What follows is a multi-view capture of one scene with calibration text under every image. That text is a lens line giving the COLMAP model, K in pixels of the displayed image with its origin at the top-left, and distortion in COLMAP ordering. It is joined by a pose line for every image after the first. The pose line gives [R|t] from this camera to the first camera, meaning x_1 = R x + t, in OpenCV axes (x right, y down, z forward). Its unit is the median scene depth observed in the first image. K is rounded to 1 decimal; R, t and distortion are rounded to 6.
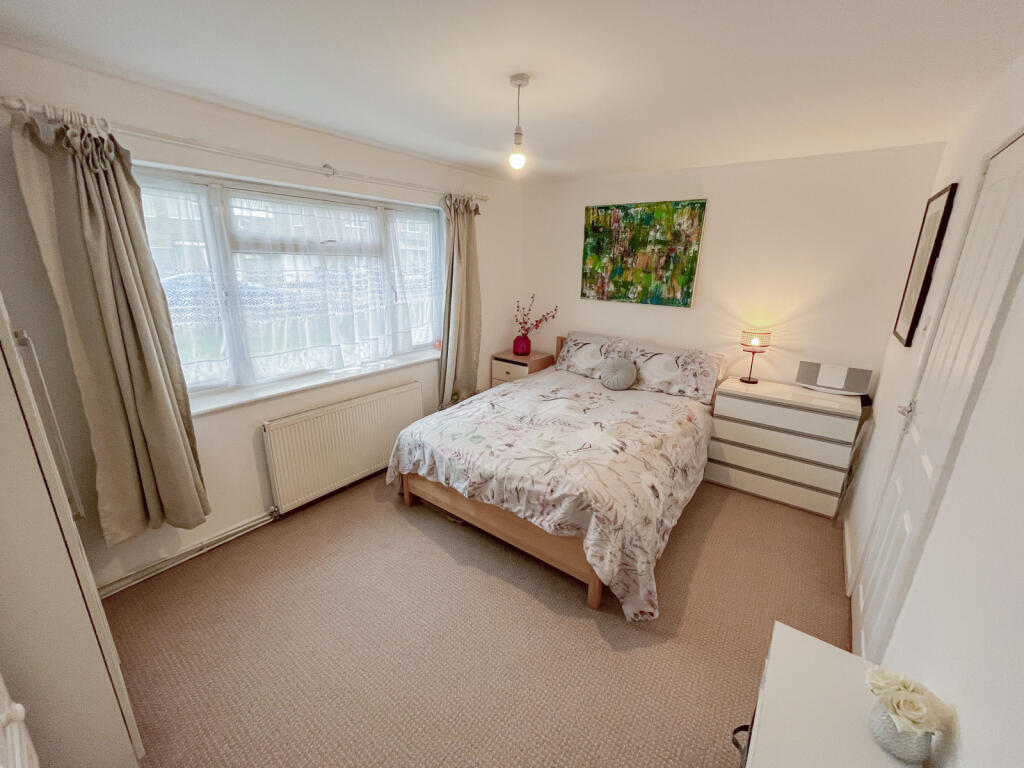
lens RADIAL K [[410.7, 0, 517.0], [0, 410.7, 378.2], [0, 0, 1]] dist [-0.000814, -0.000100]
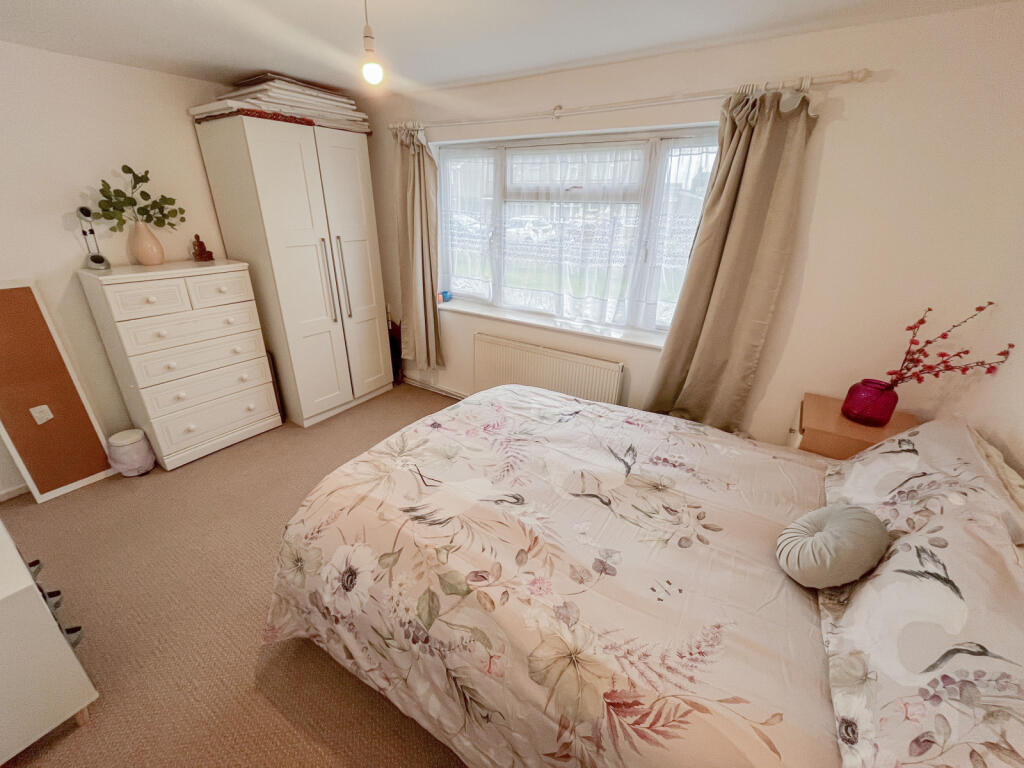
lens RADIAL K [[425.5, 0, 512.0], [0, 425.5, 384.0], [0, 0, 1]] dist [-0.000227, 0.000051]
pose [[0.046666, 0.373669, -0.926388, 0.670348], [-0.287847, 0.893090, 0.345738, -0.230679], [0.956539, 0.250524, 0.149236, 0.850771]]
